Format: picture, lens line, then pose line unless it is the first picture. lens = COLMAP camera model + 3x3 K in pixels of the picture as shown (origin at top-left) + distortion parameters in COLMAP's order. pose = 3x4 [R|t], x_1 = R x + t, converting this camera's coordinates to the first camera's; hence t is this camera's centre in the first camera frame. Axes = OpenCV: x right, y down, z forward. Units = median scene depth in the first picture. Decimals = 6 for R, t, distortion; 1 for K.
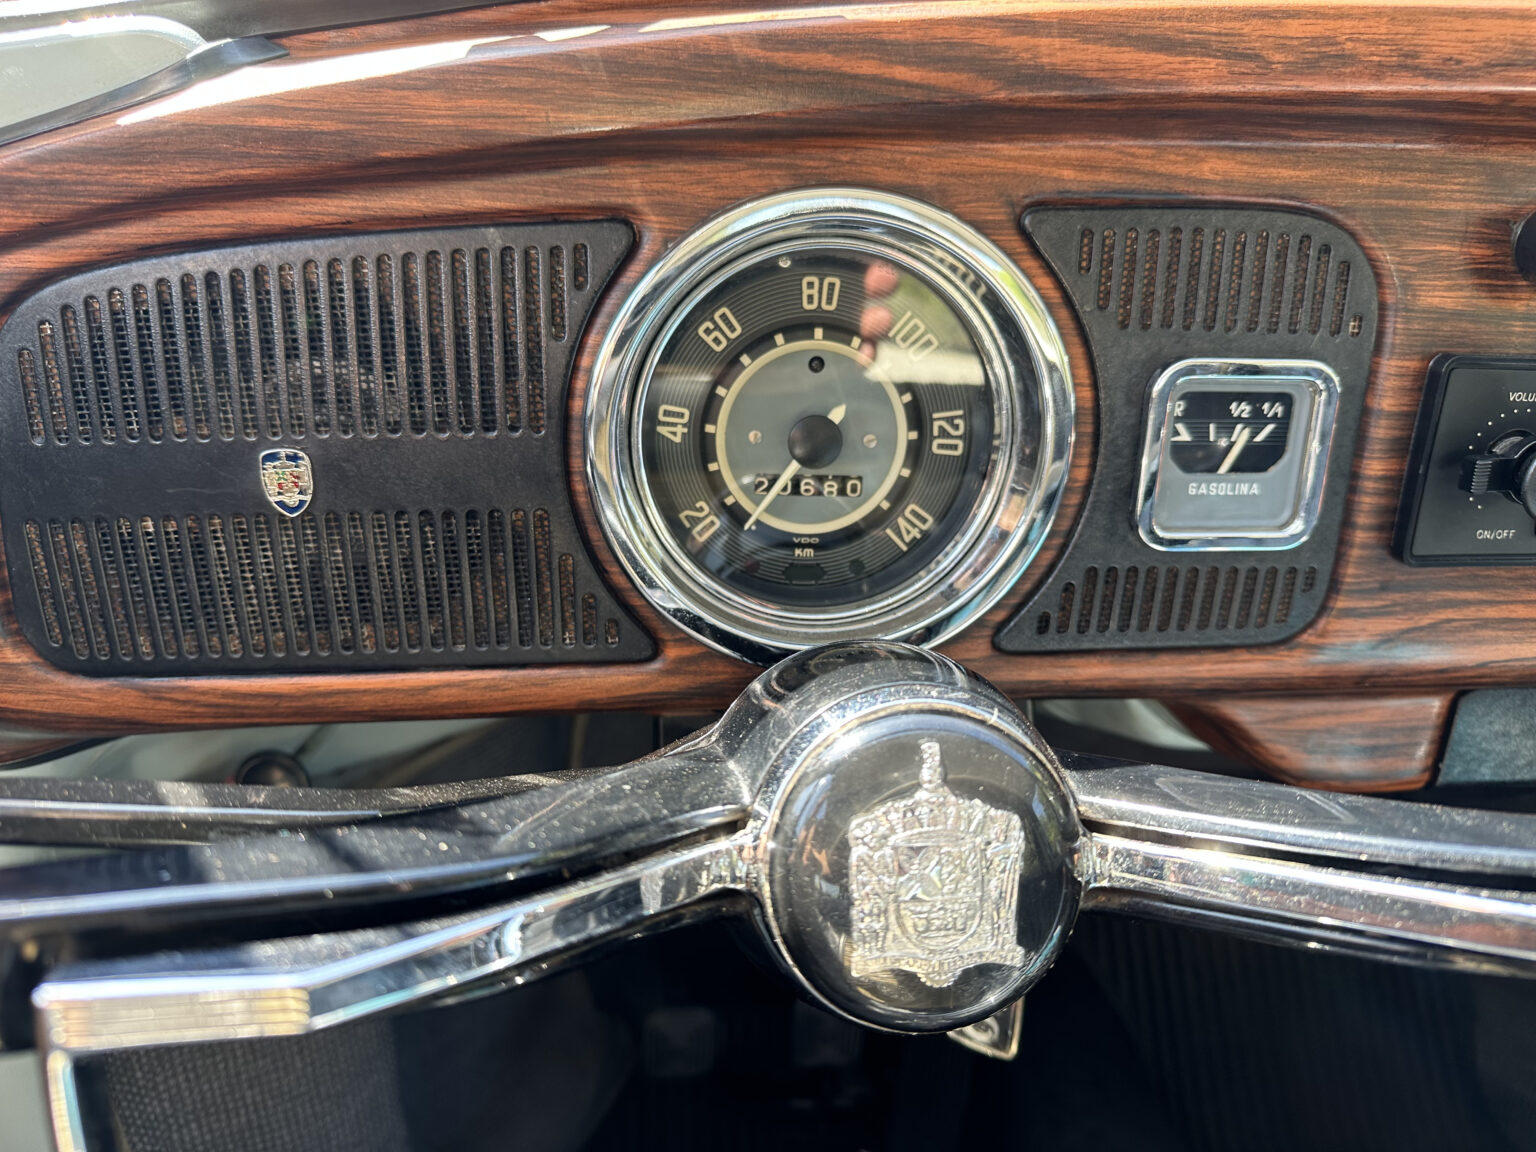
lens RADIAL K [[1094.5, 0, 768.6], [0, 1094.5, 579.0], [0, 0, 1]] dist [0.124799, -0.210534]
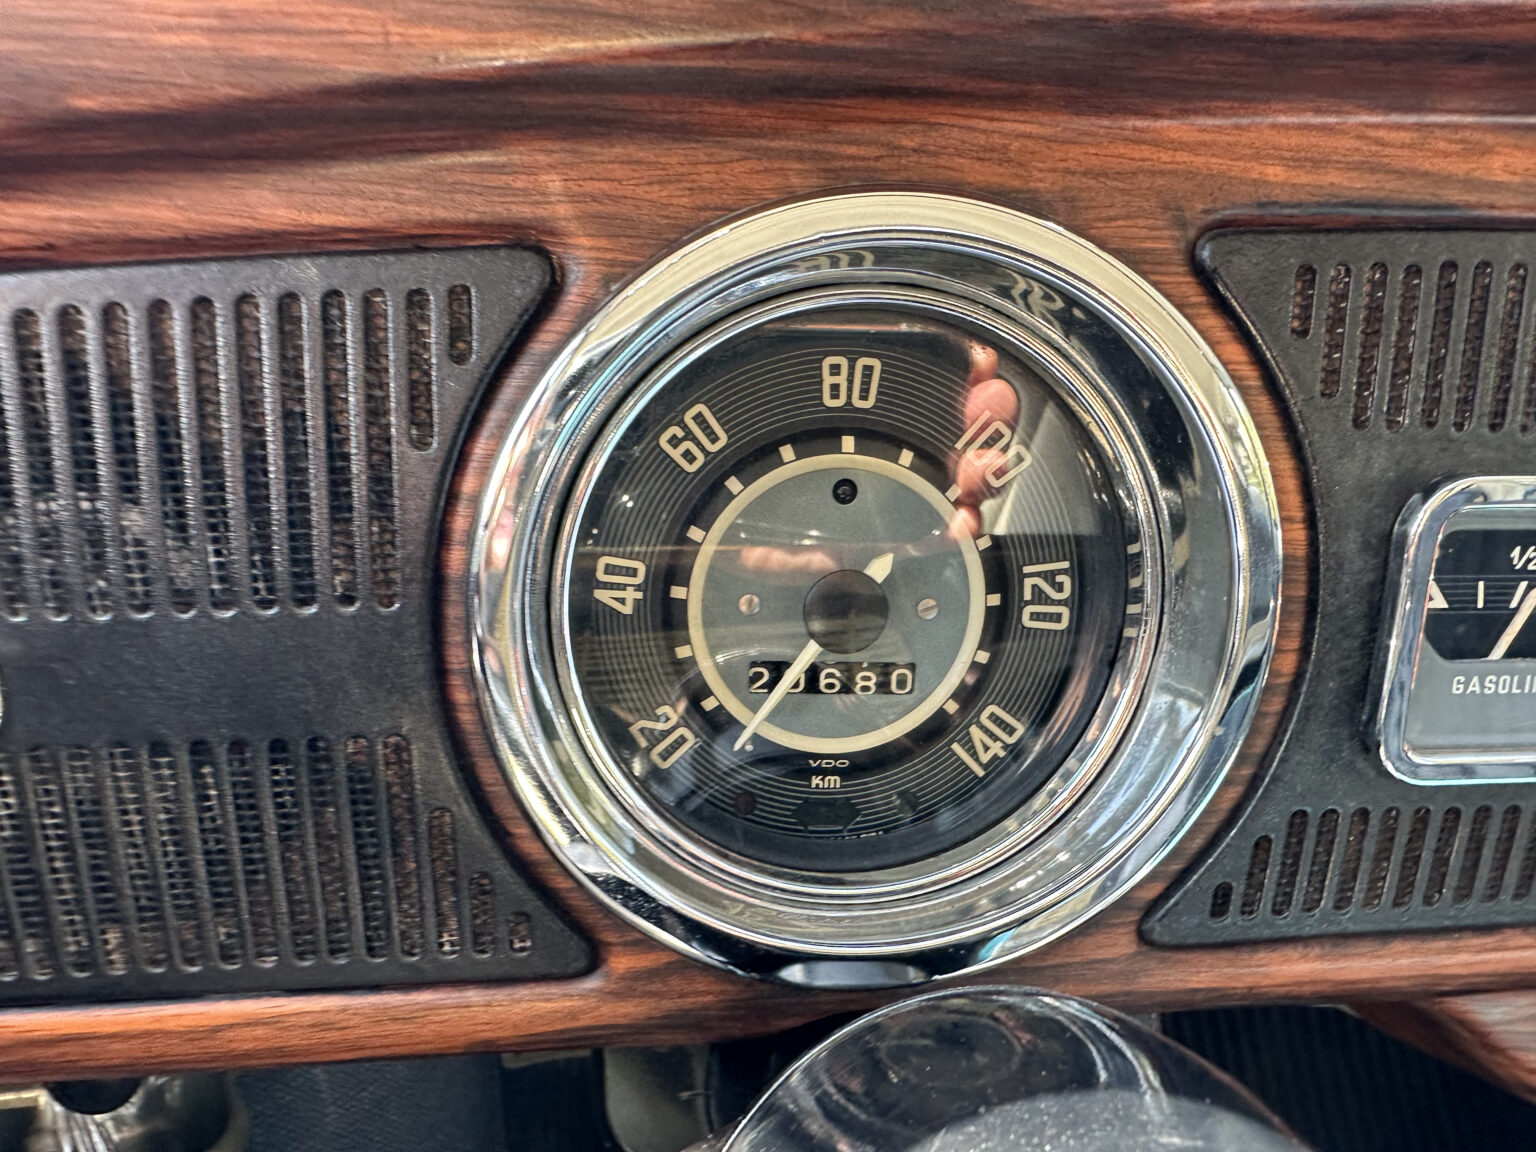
lens RADIAL K [[1045.2, 0, 728.6], [0, 1045.2, 658.3], [0, 0, 1]] dist [0.003789, 0.001627]
pose [[0.999856, -0.011198, 0.012771, -0.034491], [0.011967, 0.998017, -0.061802, -0.064869], [-0.012054, 0.061946, 0.998007, 0.420824]]
